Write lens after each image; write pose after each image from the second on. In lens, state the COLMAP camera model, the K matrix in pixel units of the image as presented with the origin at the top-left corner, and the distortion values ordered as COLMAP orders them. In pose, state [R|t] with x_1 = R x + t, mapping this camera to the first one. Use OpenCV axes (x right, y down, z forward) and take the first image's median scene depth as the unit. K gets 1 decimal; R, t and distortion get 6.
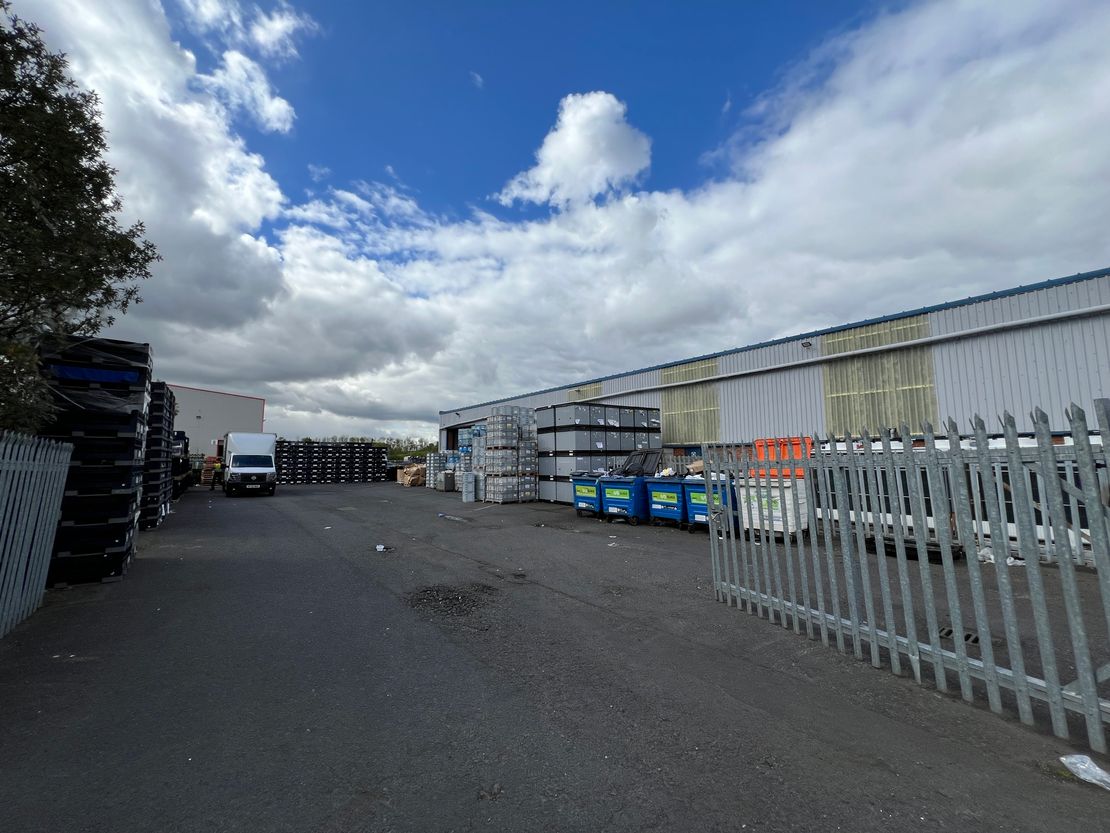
lens RADIAL K [[449.3, 0, 555.0], [0, 449.3, 416.5], [0, 0, 1]] dist [0.025223, -0.000115]
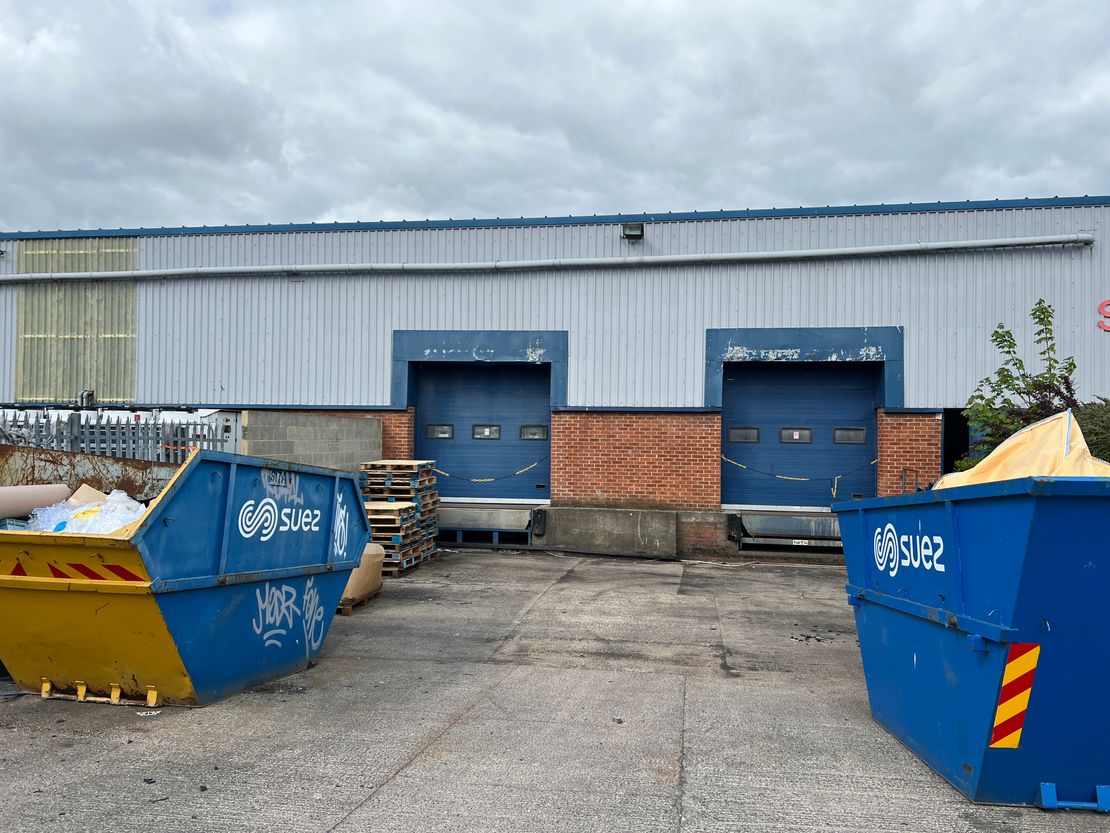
lens RADIAL K [[850.7, 0, 555.0], [0, 850.7, 416.5], [0, 0, 1]] dist [0.115469, -0.143220]
pose [[0.749886, 0.030226, 0.660877, 0.397064], [-0.083360, 0.995311, 0.049066, -0.062467], [-0.656294, -0.091885, 0.748889, -0.503229]]
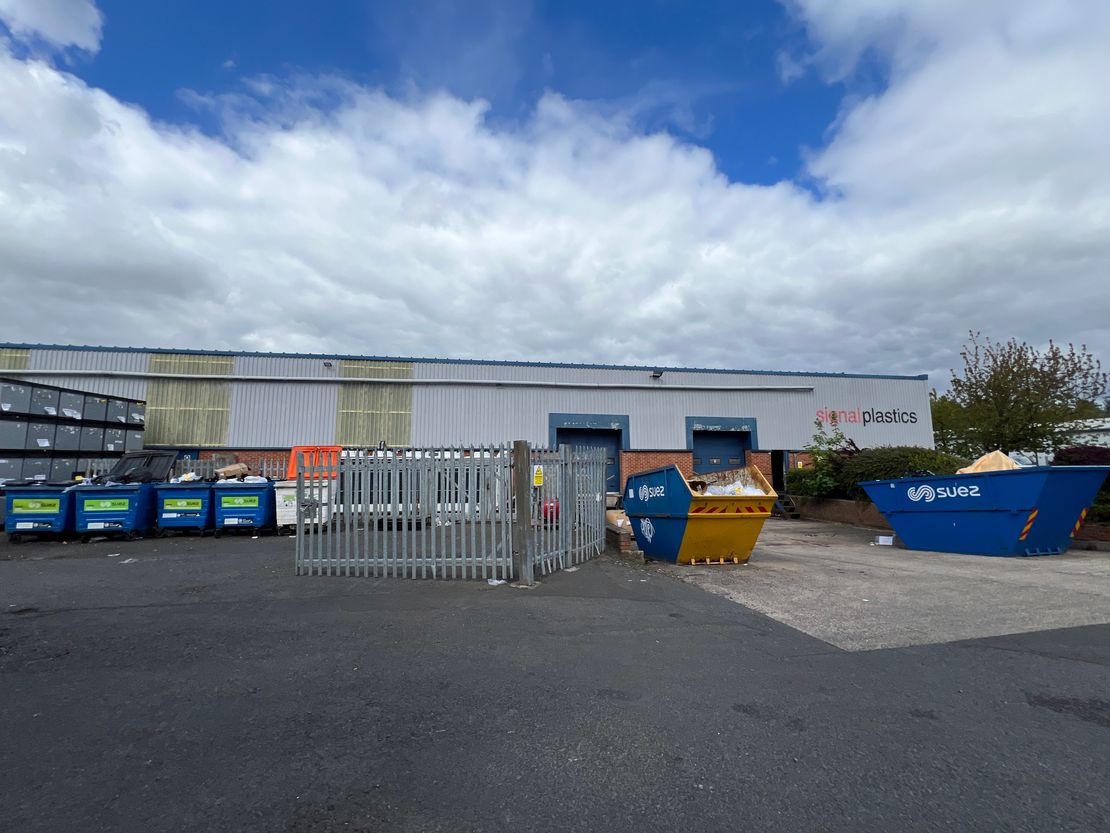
lens RADIAL K [[449.3, 0, 555.0], [0, 449.3, 416.5], [0, 0, 1]] dist [0.025223, -0.000115]
pose [[0.484378, 0.101390, 0.868964, -0.176463], [-0.090970, 0.993715, -0.065237, -0.005205], [-0.870116, -0.047451, 0.490557, -0.087124]]
